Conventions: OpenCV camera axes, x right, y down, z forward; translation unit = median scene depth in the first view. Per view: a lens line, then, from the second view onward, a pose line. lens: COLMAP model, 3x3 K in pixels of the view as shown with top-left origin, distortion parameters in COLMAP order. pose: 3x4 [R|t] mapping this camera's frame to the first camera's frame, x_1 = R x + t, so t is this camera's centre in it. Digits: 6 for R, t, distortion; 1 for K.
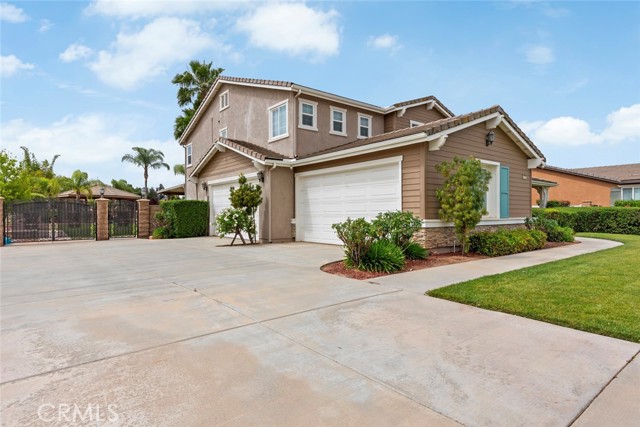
lens RADIAL K [[361.4, 0, 320.0], [0, 361.4, 213.5], [0, 0, 1]] dist [0.024100, -0.001089]
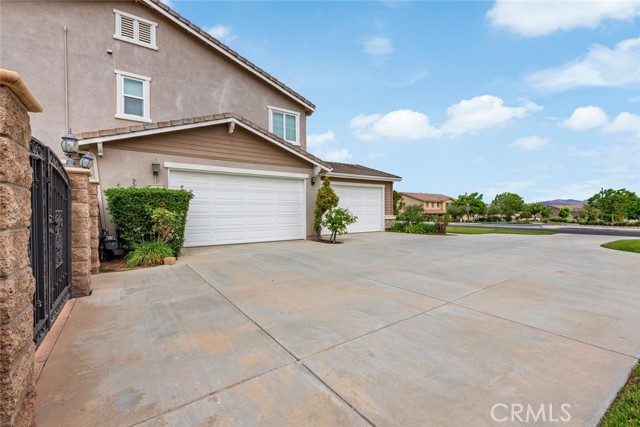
lens RADIAL K [[286.1, 0, 320.0], [0, 286.1, 213.5], [0, 0, 1]] dist [0.000000, 0.000005]
pose [[0.068626, -0.000683, 0.997642, -0.969079], [0.001932, 0.999998, 0.000552, -0.002379], [-0.997641, 0.001890, 0.068628, 0.882594]]
